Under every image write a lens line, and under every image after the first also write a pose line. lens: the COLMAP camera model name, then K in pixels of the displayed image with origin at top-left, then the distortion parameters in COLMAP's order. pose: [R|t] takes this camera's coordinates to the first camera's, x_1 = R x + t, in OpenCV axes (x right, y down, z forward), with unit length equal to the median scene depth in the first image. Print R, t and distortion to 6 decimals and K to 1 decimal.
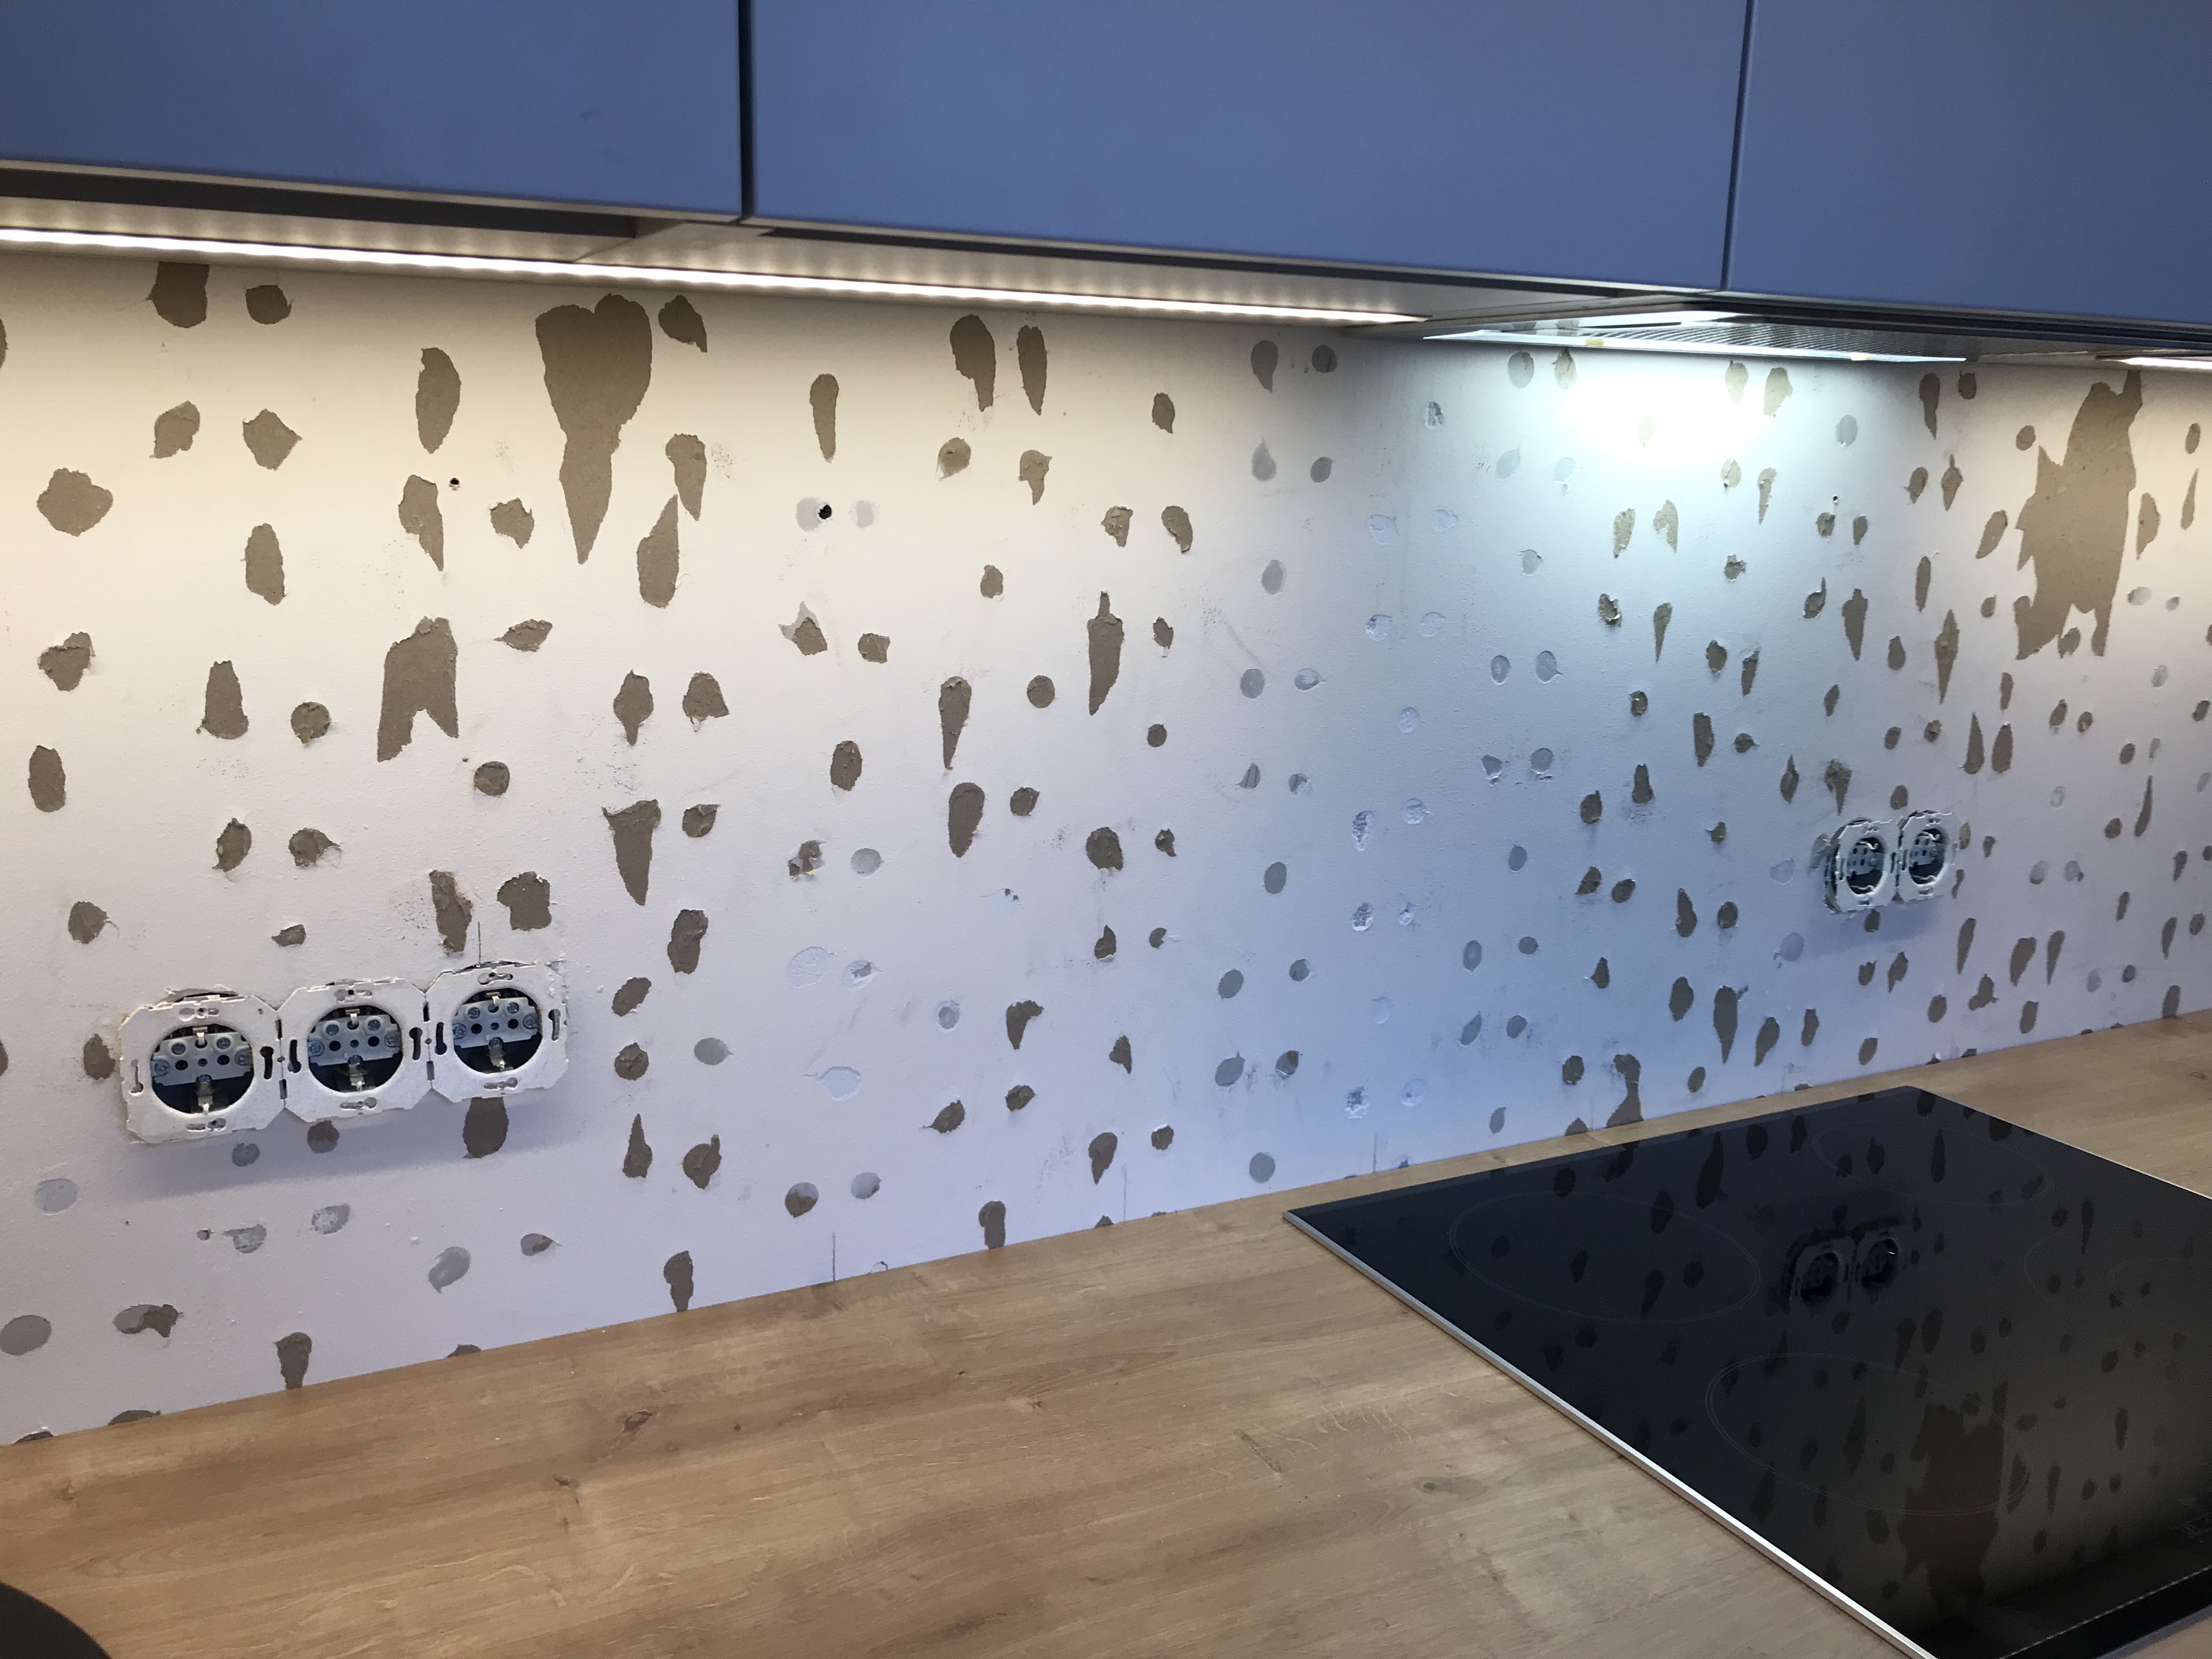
lens RADIAL K [[1809.2, 0, 1063.3], [0, 1809.2, 688.2], [0, 0, 1]] dist [0.019690, -0.010842]
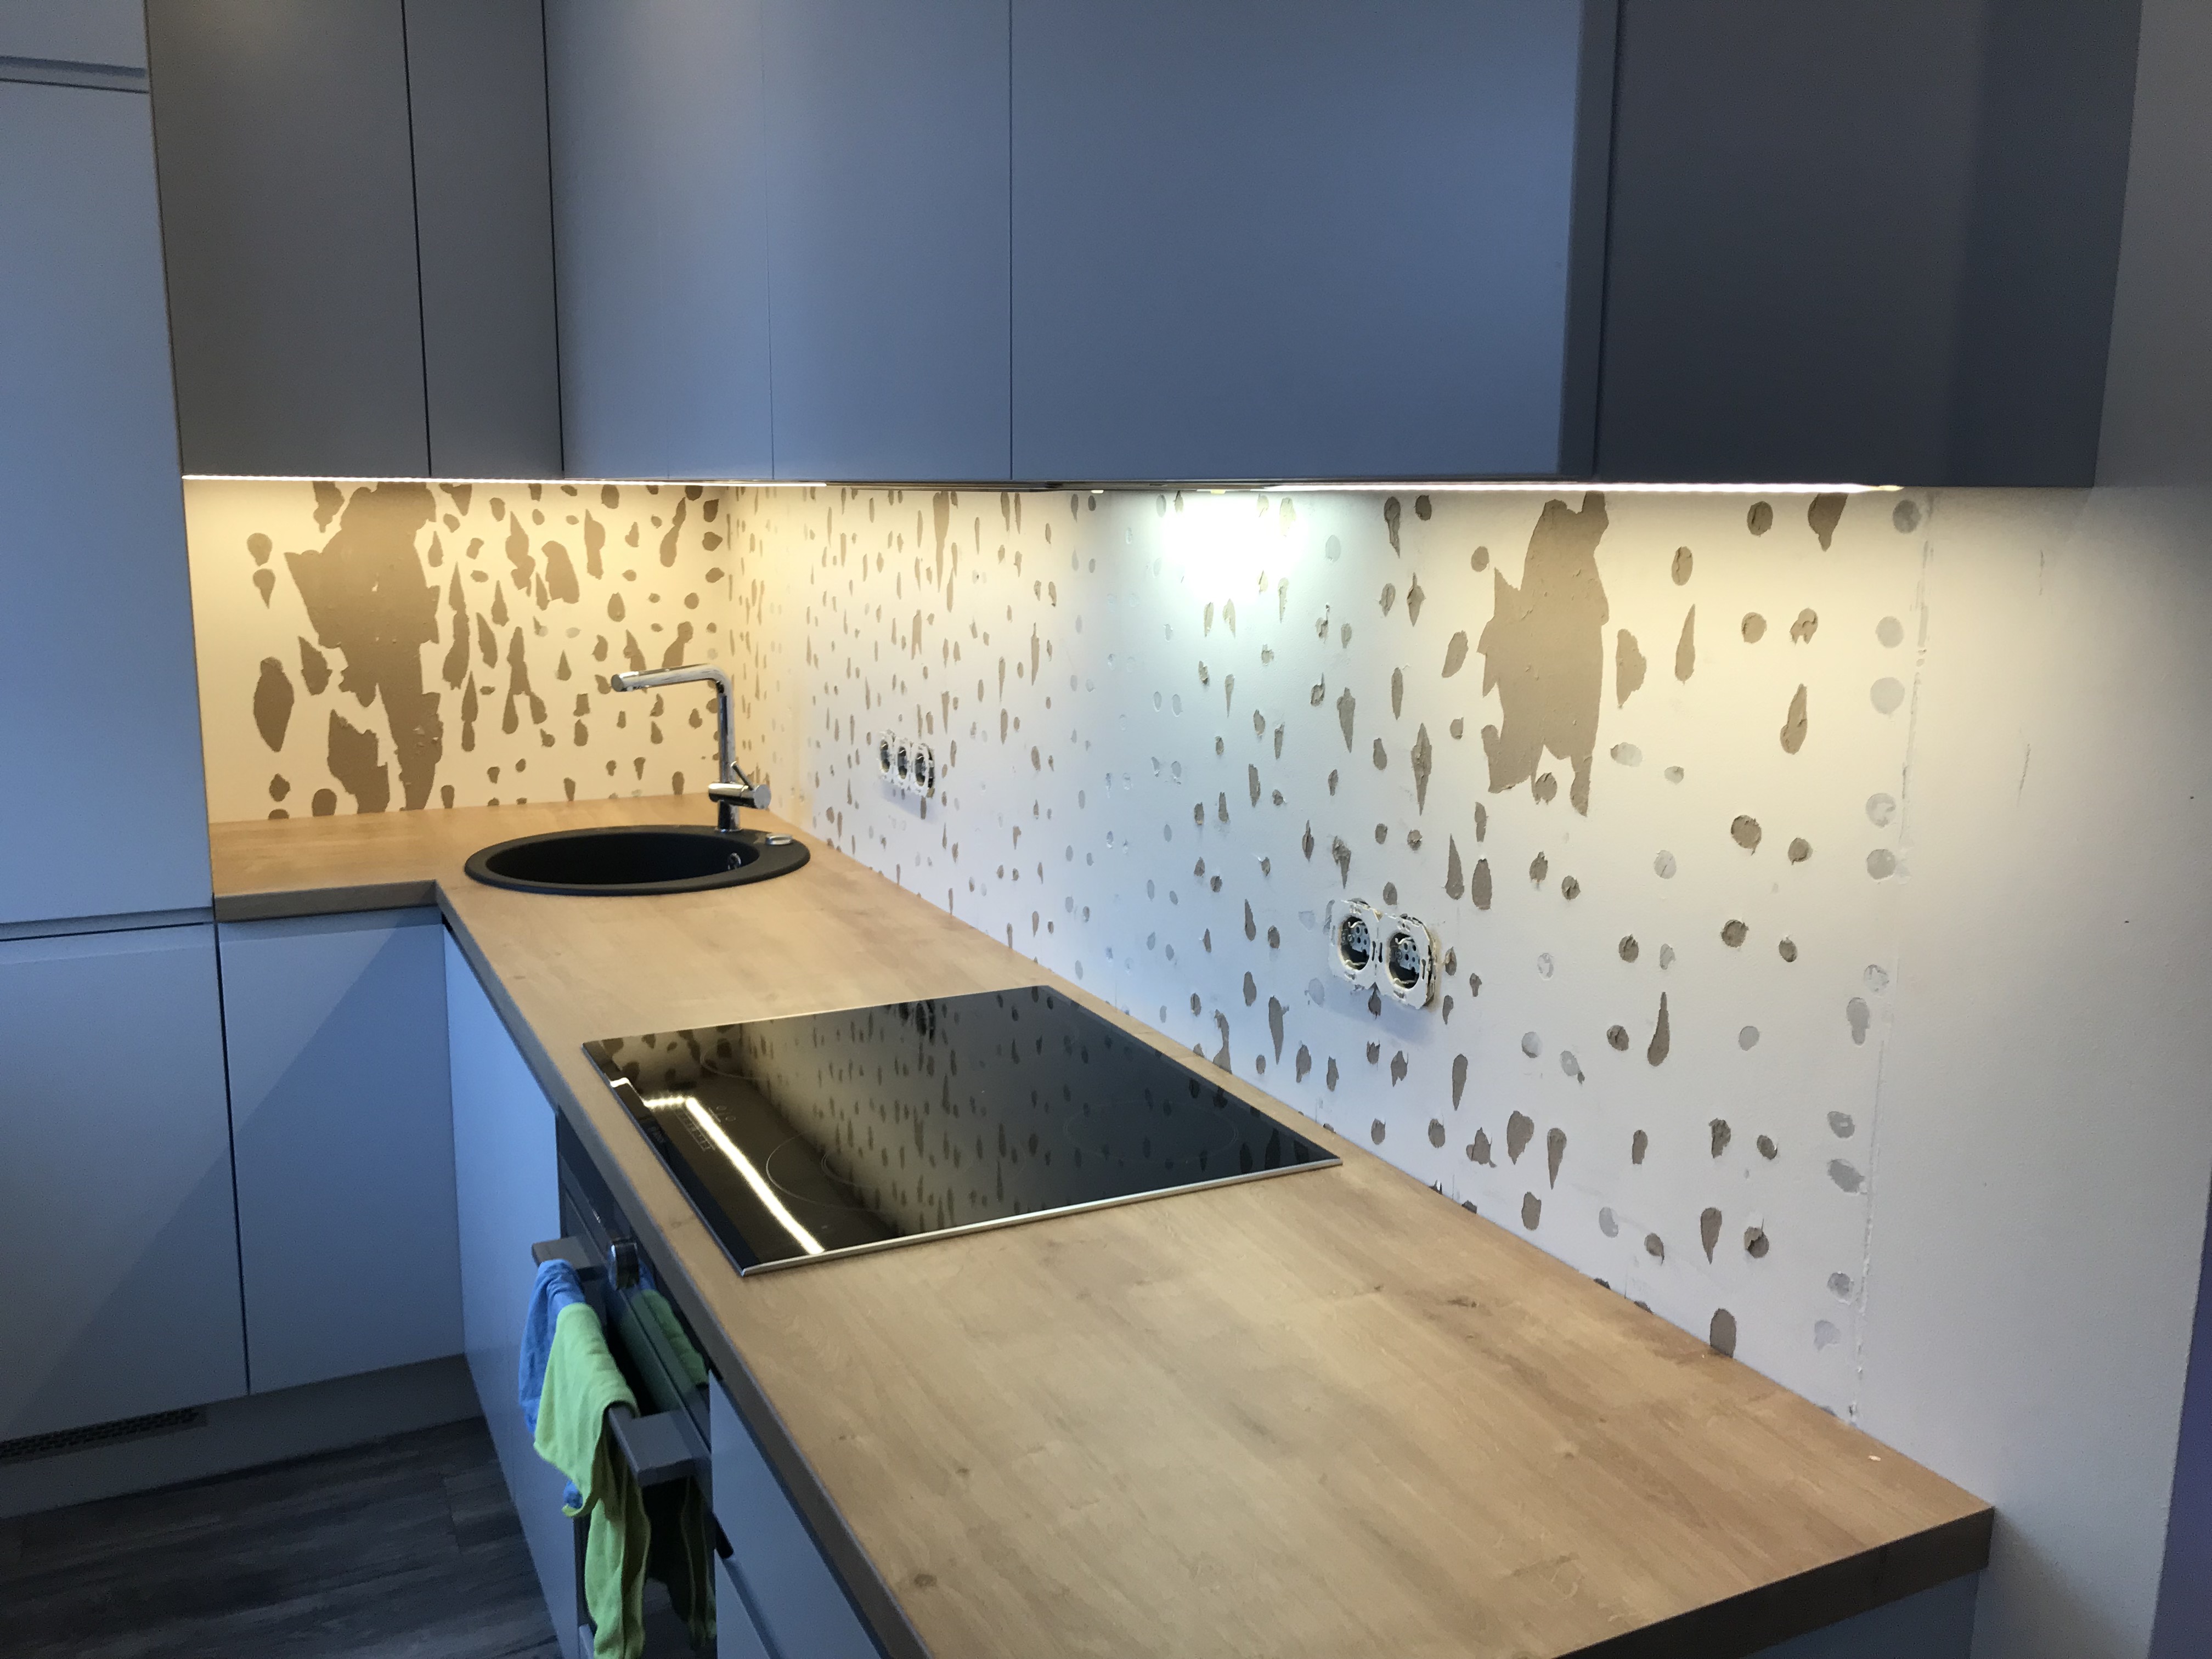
lens RADIAL K [[1809.2, 0, 1062.7], [0, 1809.2, 809.7], [0, 0, 1]] dist [0.019690, -0.010842]
pose [[-0.024033, 0.129193, -0.991328, 1.514842], [-0.191127, 0.972730, 0.131403, -0.091135], [0.981271, 0.192627, 0.001314, 0.799765]]
